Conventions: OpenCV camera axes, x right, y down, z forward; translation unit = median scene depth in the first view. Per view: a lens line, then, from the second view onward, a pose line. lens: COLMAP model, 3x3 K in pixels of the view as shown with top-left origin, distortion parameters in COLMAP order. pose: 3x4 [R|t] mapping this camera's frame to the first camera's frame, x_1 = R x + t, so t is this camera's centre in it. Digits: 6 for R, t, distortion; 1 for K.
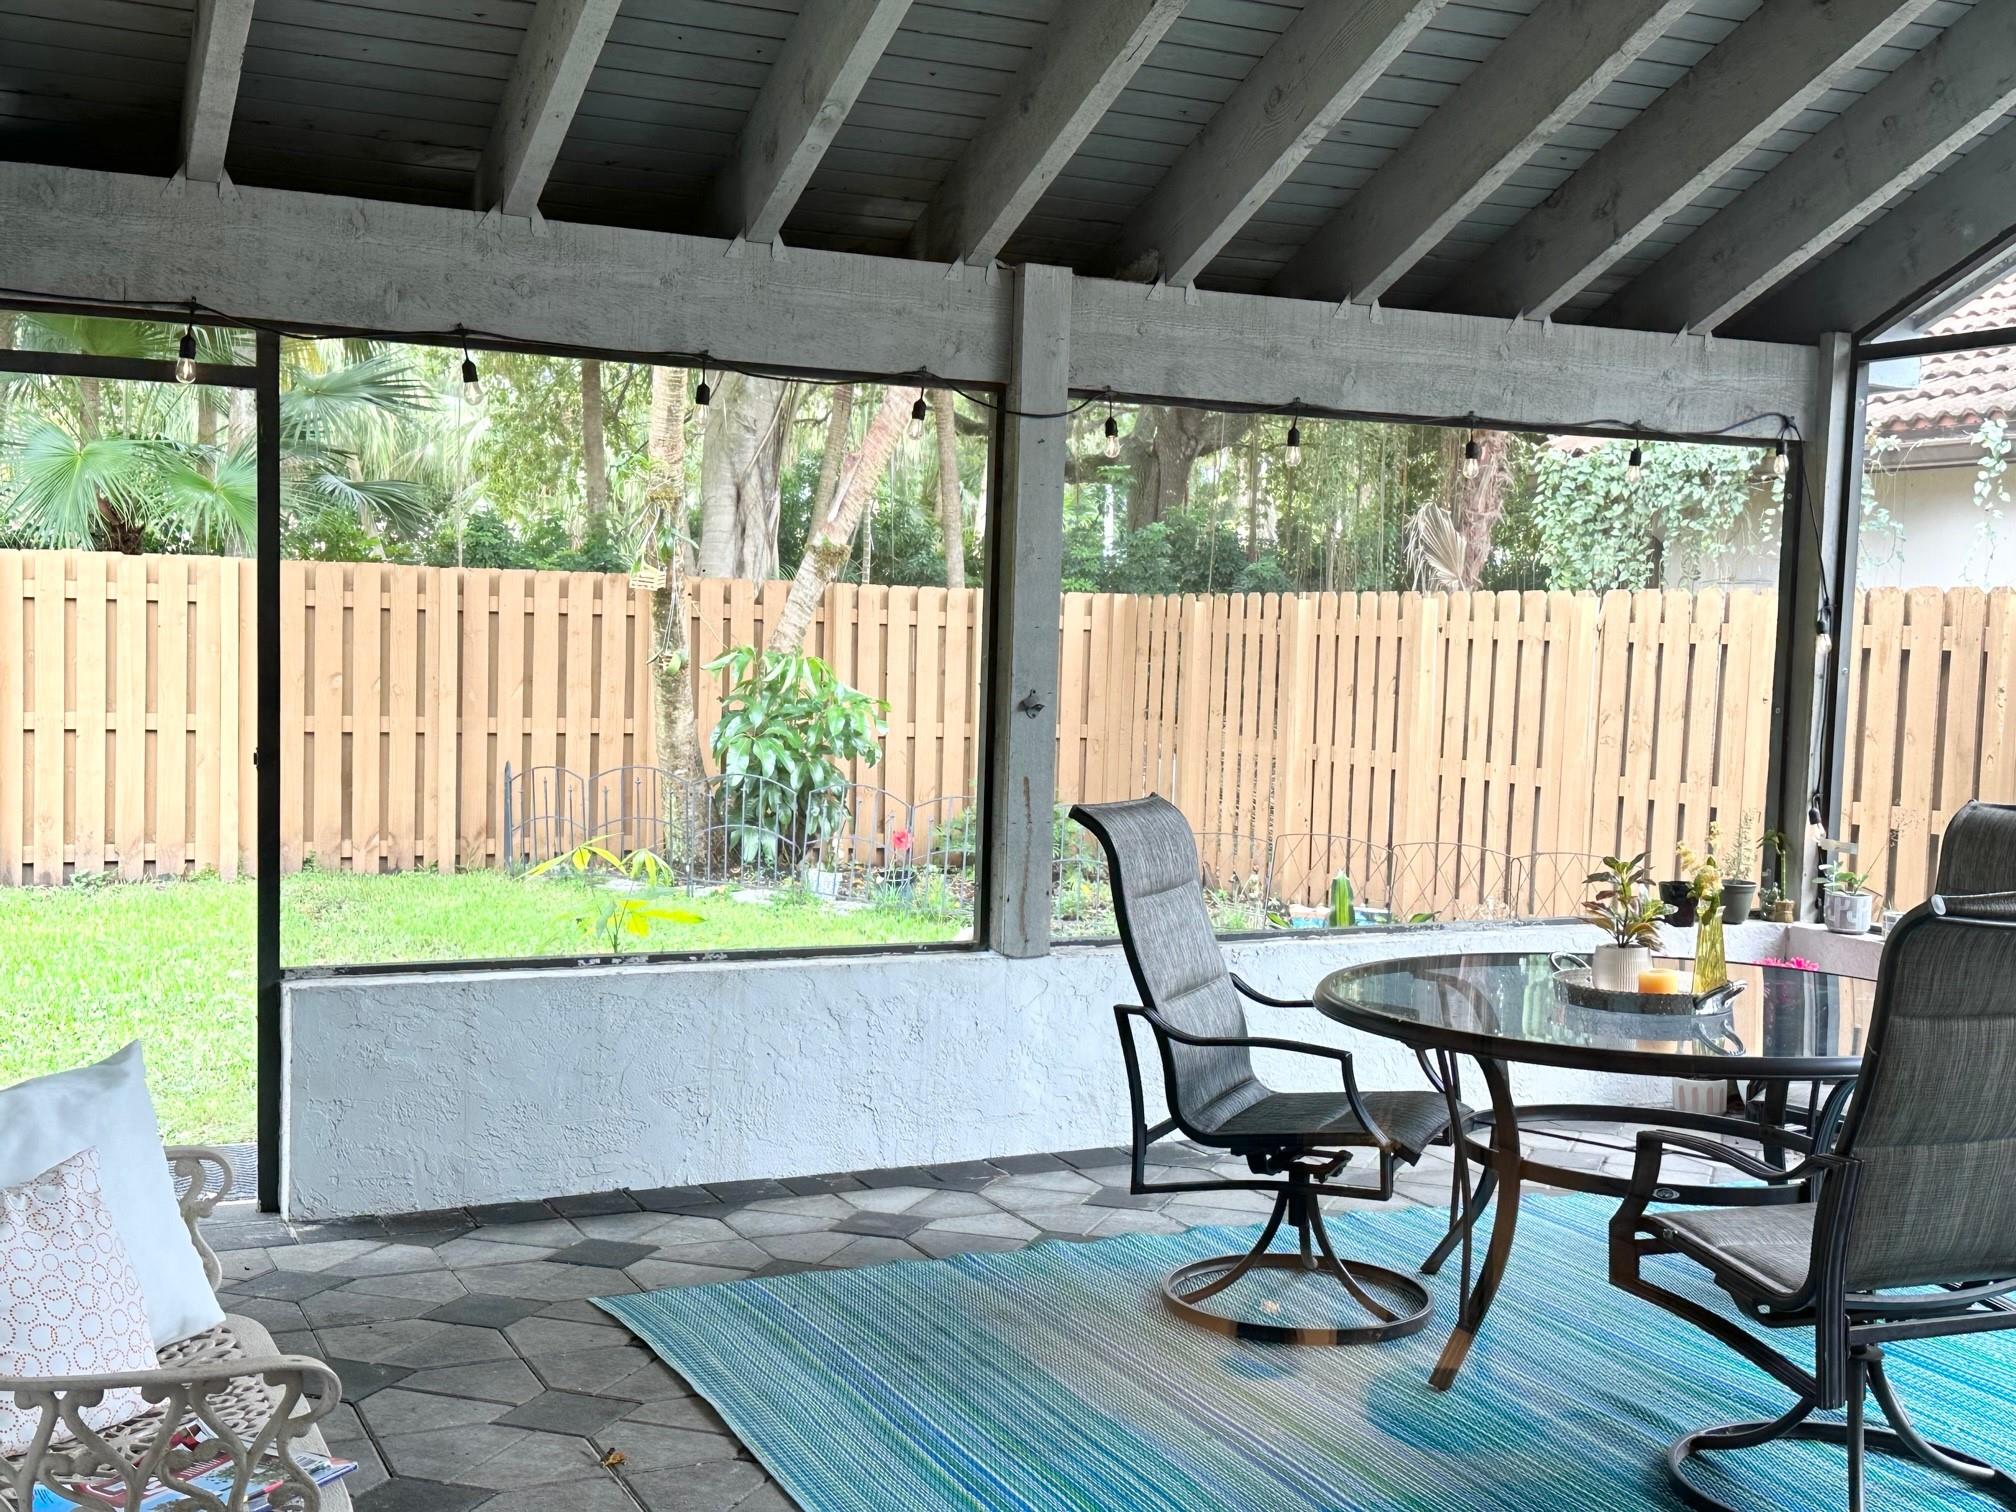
lens RADIAL K [[2368.7, 0, 1017.3], [0, 2368.7, 784.9], [0, 0, 1]] dist [0.144881, 0.002288]
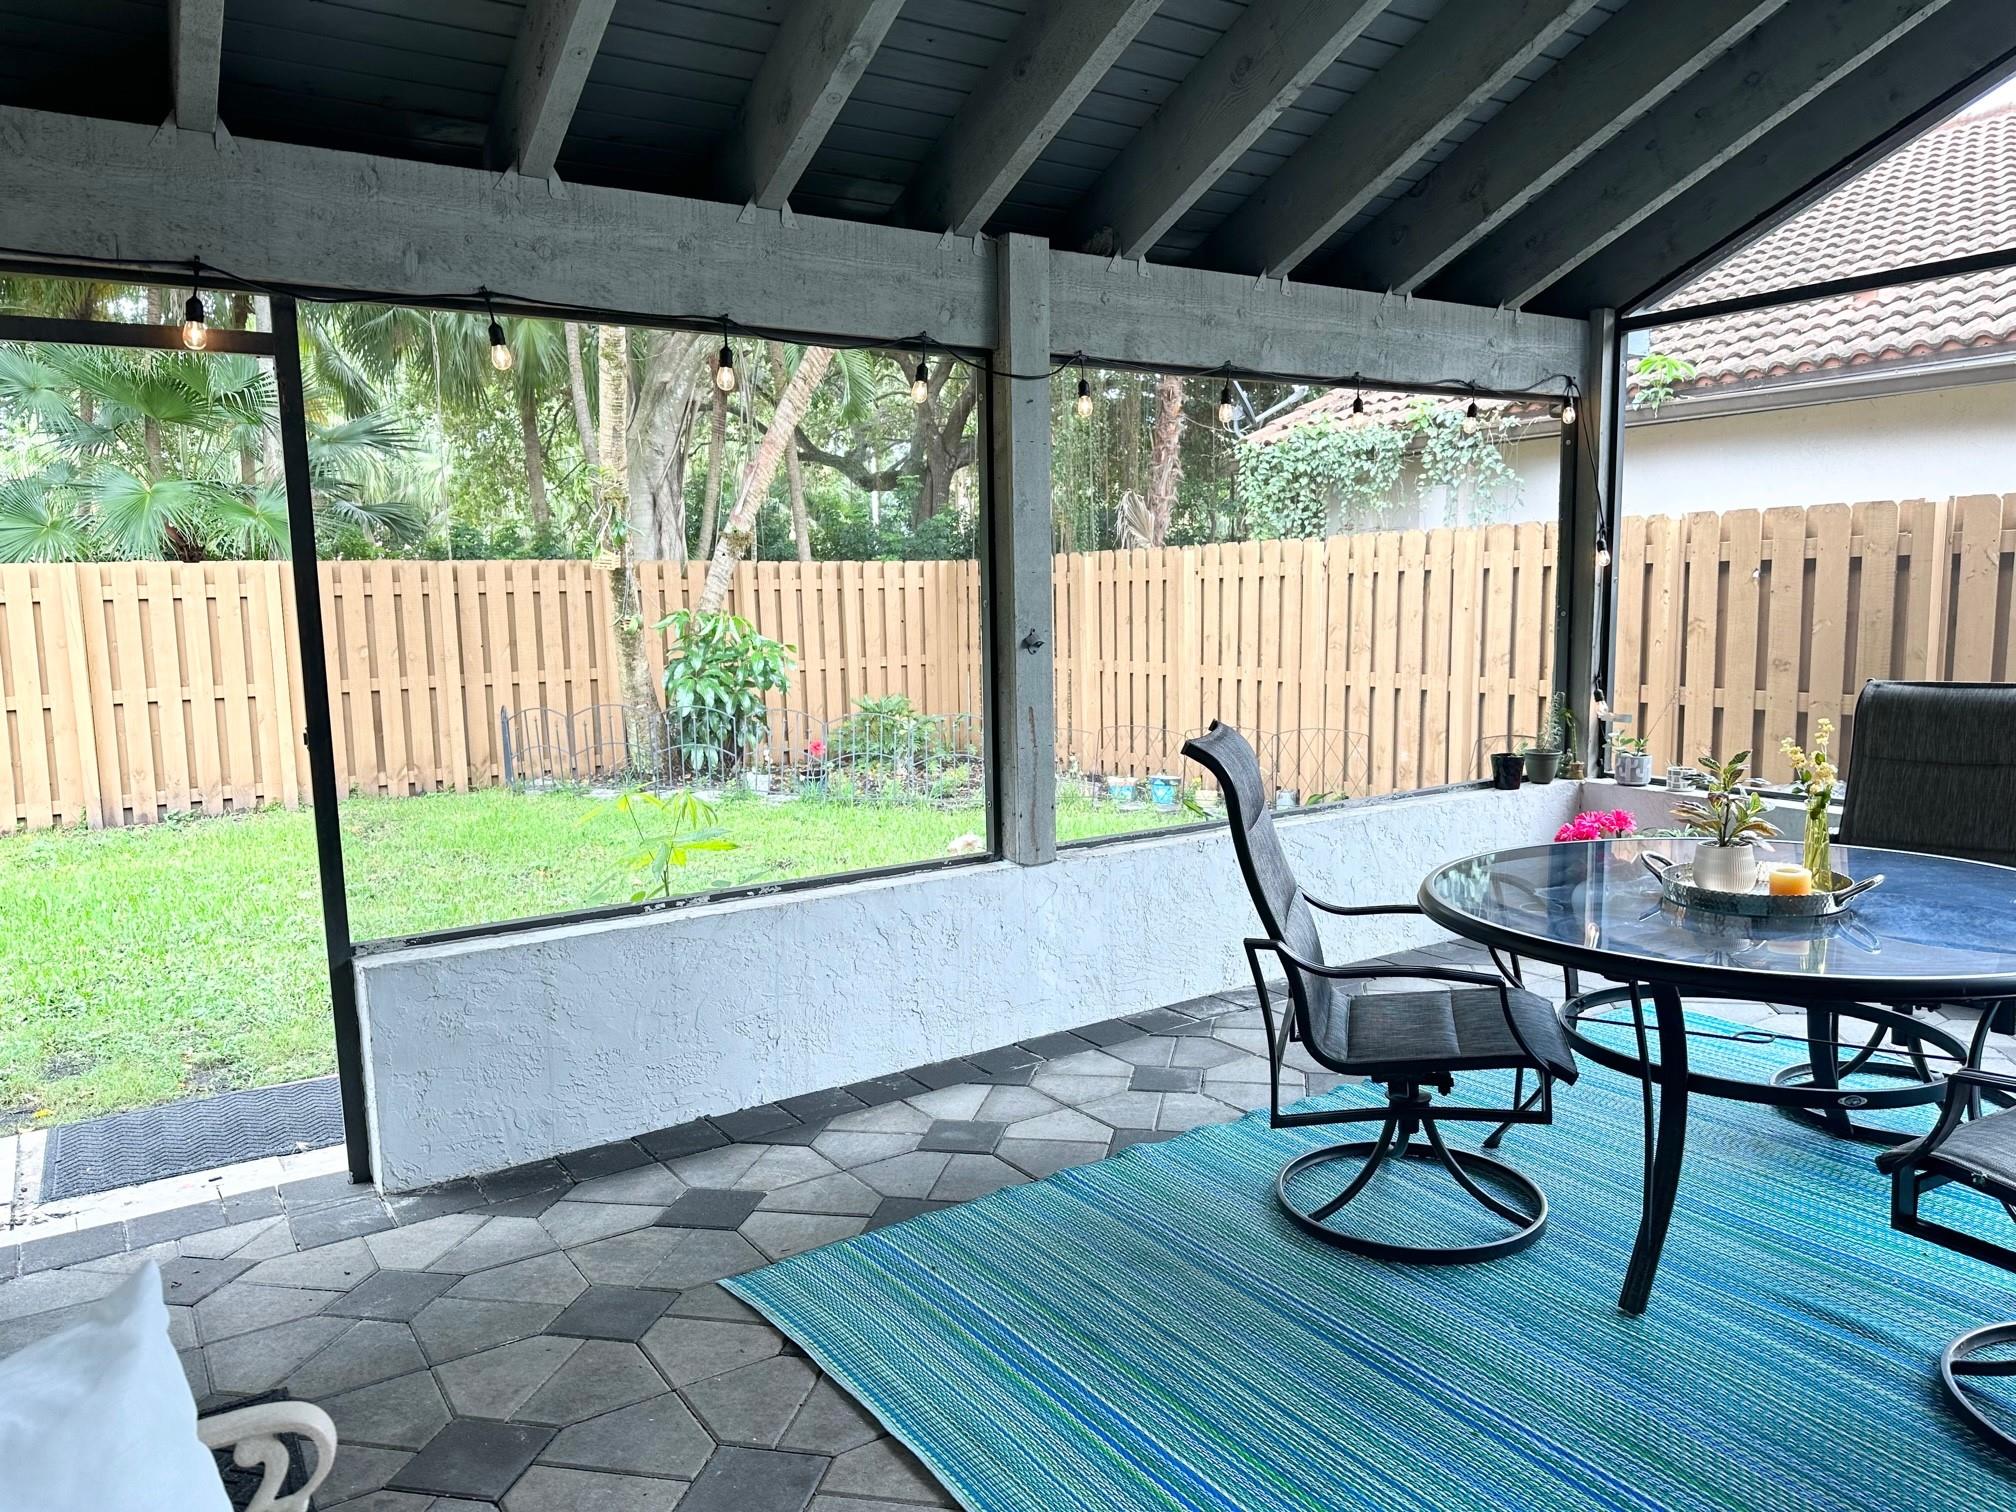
lens RADIAL K [[1427.1, 0, 999.3], [0, 1427.1, 765.8], [0, 0, 1]] dist [0.097177, -0.119300]
pose [[0.988465, -0.066921, 0.135860, -0.103797], [0.059259, 0.996457, 0.059683, -0.016013], [-0.139373, -0.050943, 0.988929, 0.328085]]
